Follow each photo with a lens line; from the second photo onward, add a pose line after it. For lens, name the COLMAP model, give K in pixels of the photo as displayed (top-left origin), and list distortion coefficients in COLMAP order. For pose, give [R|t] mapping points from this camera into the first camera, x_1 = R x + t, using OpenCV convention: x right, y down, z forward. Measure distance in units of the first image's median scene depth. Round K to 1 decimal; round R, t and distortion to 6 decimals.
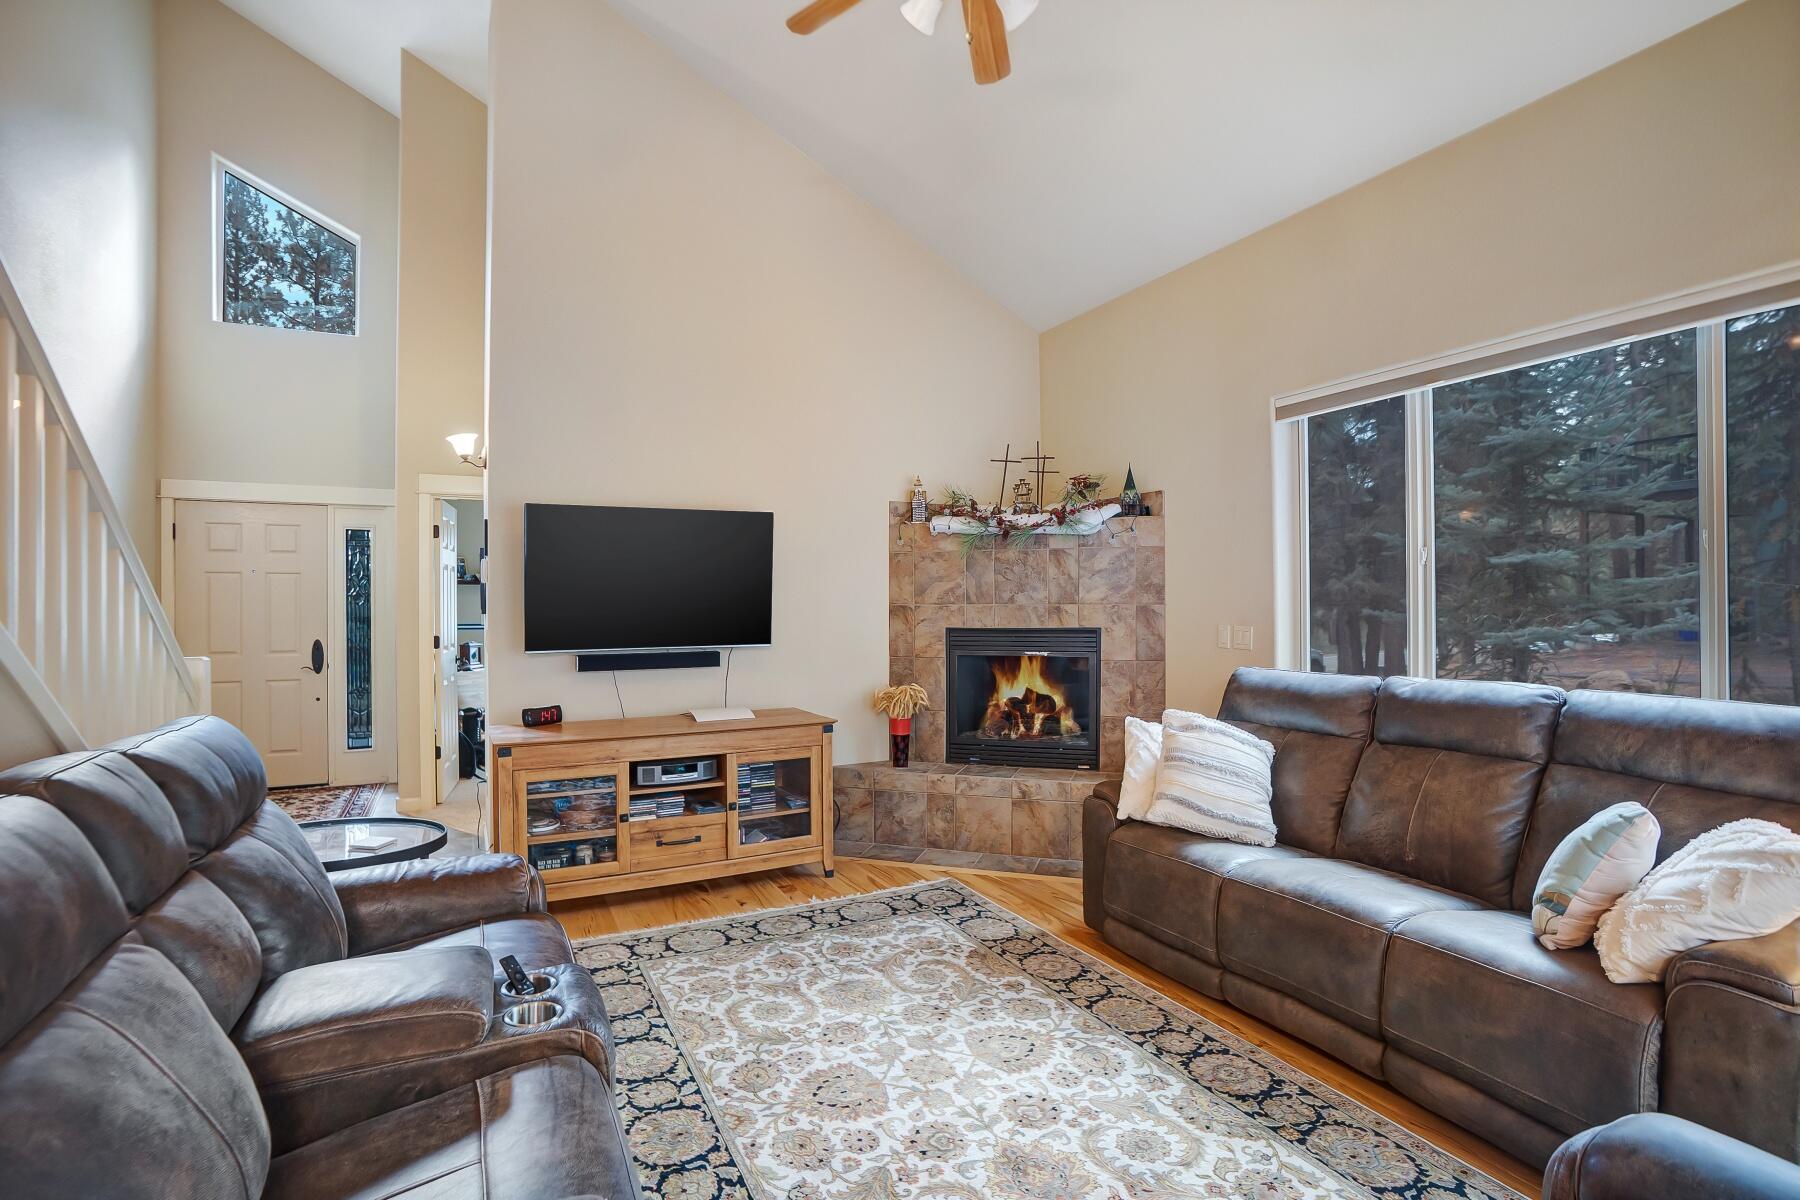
lens RADIAL K [[862.6, 0, 927.5], [0, 862.6, 599.2], [0, 0, 1]] dist [-0.056752, 0.001202]
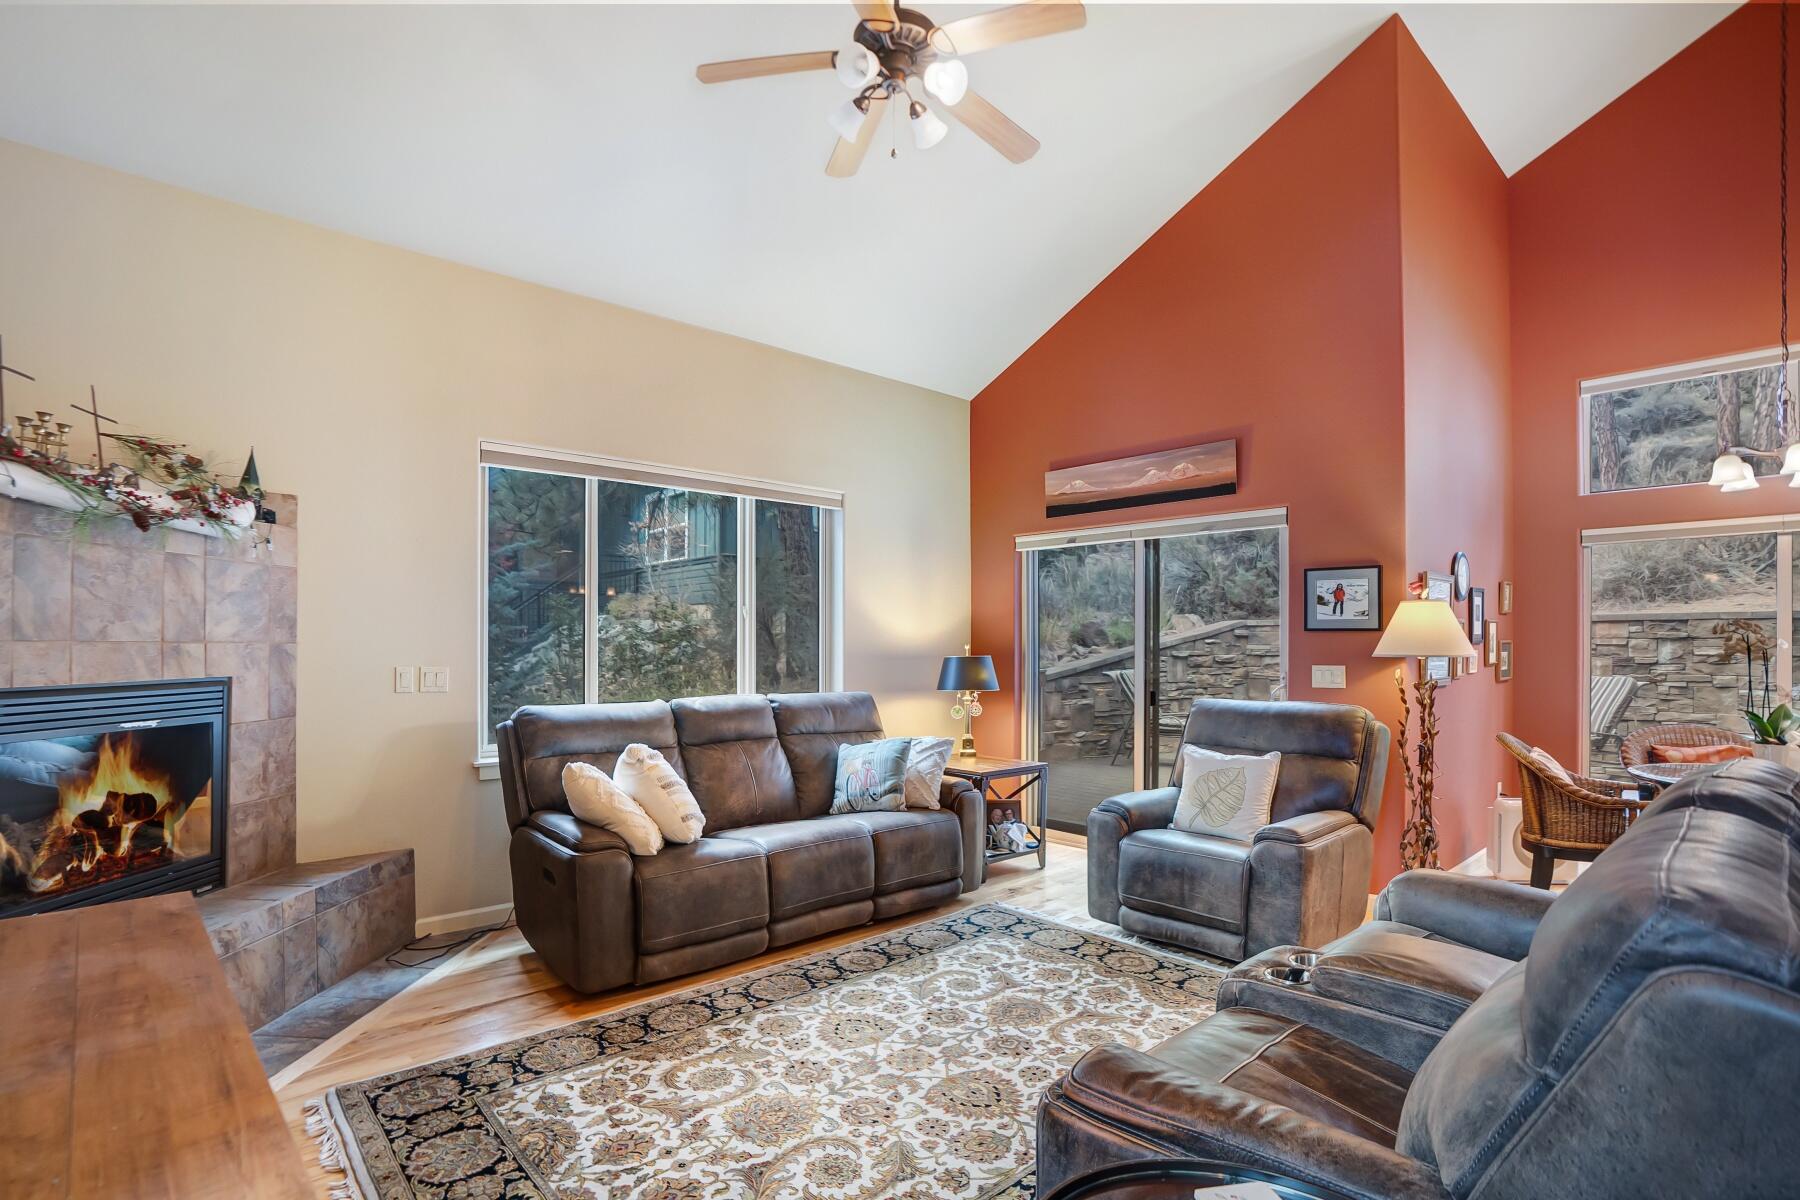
lens RADIAL K [[819.0, 0, 827.2], [0, 819.0, 635.2], [0, 0, 1]] dist [-0.029498, -0.000648]
pose [[-0.180850, 0.013093, 0.983423, -0.639325], [-0.012602, 0.999798, -0.015628, 0.005028], [-0.983430, -0.015219, -0.180649, 0.800784]]
